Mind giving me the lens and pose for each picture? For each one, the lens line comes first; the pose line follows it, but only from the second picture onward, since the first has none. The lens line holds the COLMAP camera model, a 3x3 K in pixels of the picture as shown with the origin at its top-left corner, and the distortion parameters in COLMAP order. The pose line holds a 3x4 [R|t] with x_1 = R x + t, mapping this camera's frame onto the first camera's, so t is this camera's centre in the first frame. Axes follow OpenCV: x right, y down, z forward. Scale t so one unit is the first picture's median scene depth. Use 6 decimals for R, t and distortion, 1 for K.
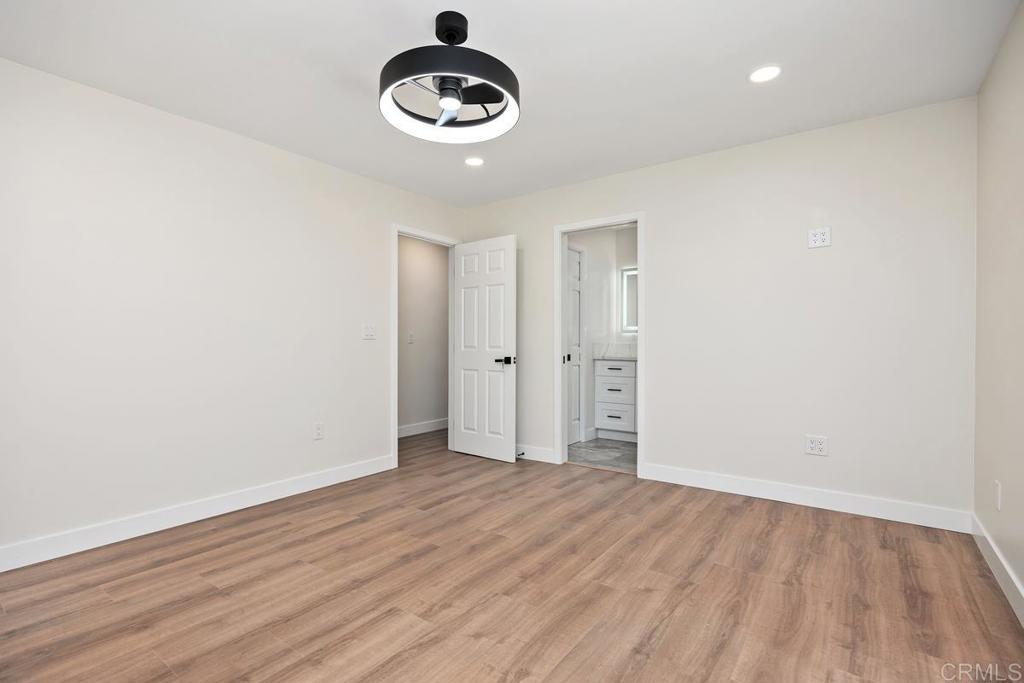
lens RADIAL K [[473.0, 0, 511.8], [0, 473.0, 343.3], [0, 0, 1]] dist [-0.002669, 0.000112]
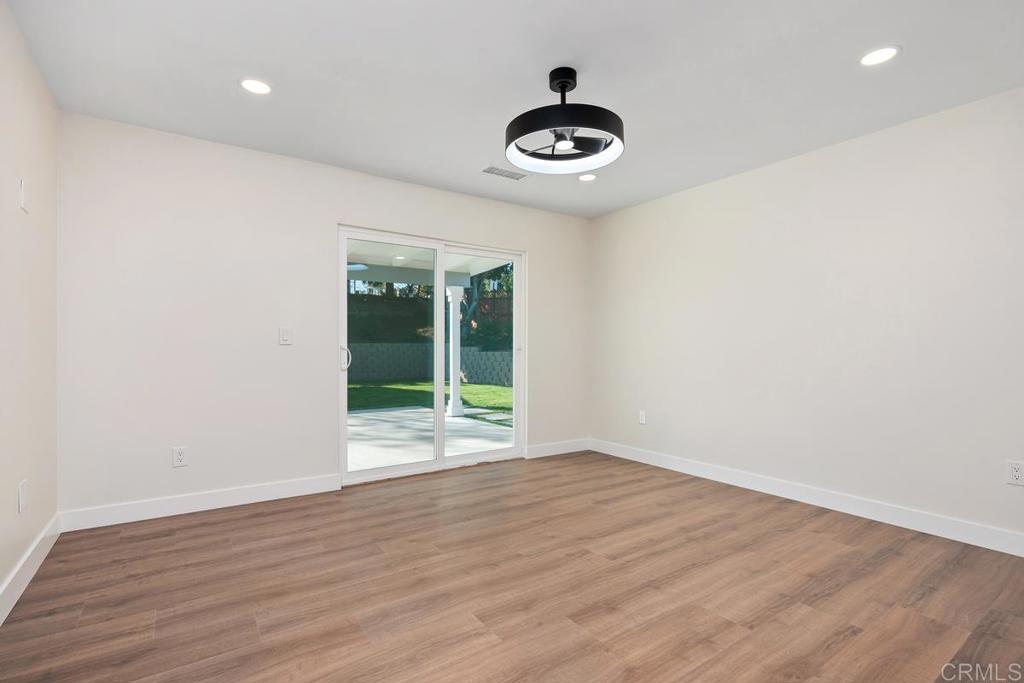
lens RADIAL K [[473.0, 0, 511.2], [0, 473.0, 345.1], [0, 0, 1]] dist [-0.002669, 0.000112]
pose [[-0.944022, 0.005287, 0.329841, -0.350000], [0.001208, 0.999920, -0.012571, 0.007573], [-0.329881, -0.011469, -0.943953, 1.920504]]
